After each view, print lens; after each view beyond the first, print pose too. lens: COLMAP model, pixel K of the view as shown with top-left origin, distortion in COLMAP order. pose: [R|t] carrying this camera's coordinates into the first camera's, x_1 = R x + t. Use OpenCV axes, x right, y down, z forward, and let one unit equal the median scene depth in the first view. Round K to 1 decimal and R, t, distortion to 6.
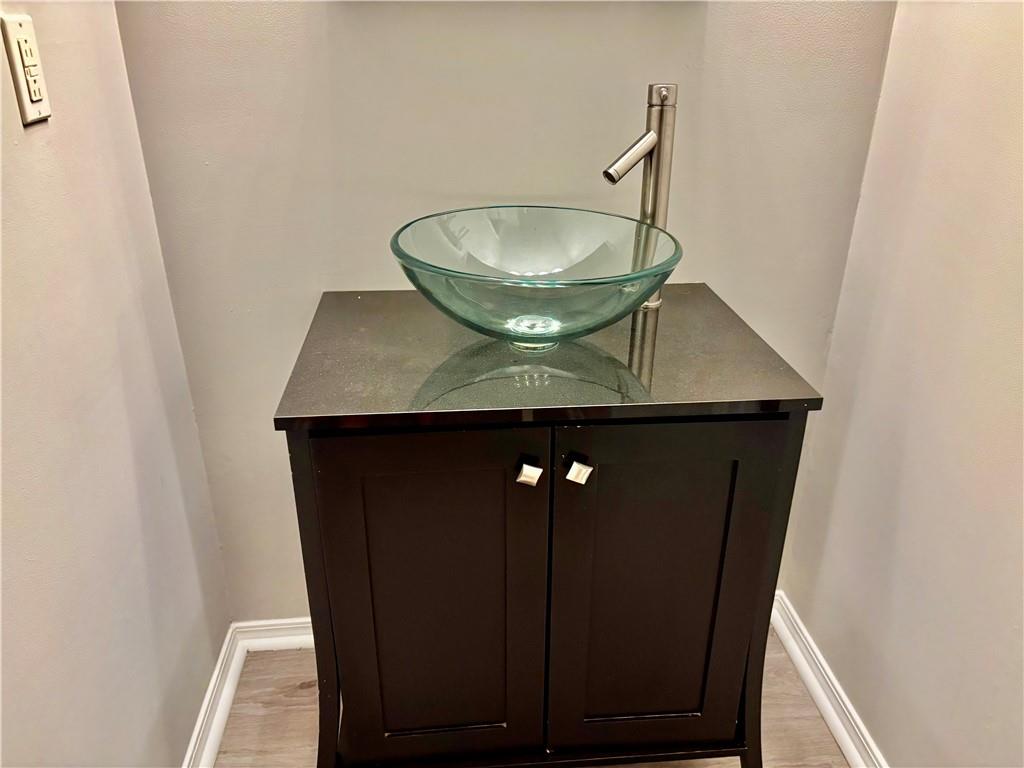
lens RADIAL K [[784.7, 0, 517.9], [0, 784.7, 386.3], [0, 0, 1]] dist [0.039167, -0.034685]
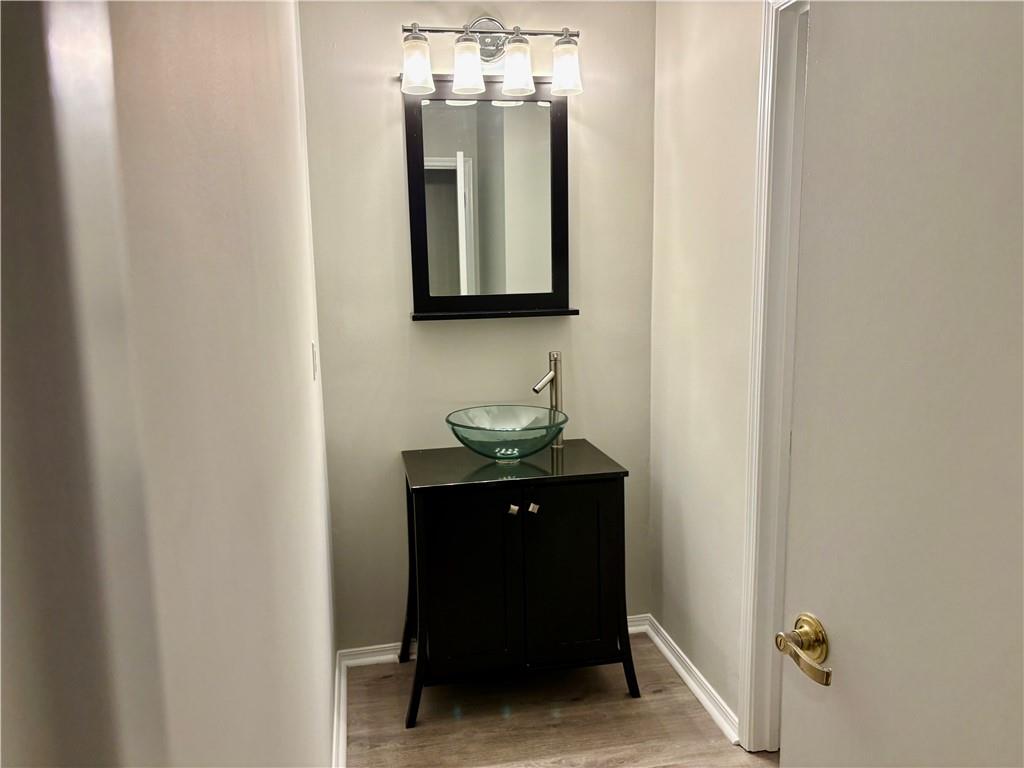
lens RADIAL K [[784.7, 0, 517.9], [0, 784.7, 386.3], [0, 0, 1]] dist [0.039167, -0.034685]
pose [[0.993387, -0.043954, 0.106067, -0.182280], [0.072088, 0.957804, -0.278234, 0.365207], [-0.089362, 0.284041, 0.954639, -1.218281]]
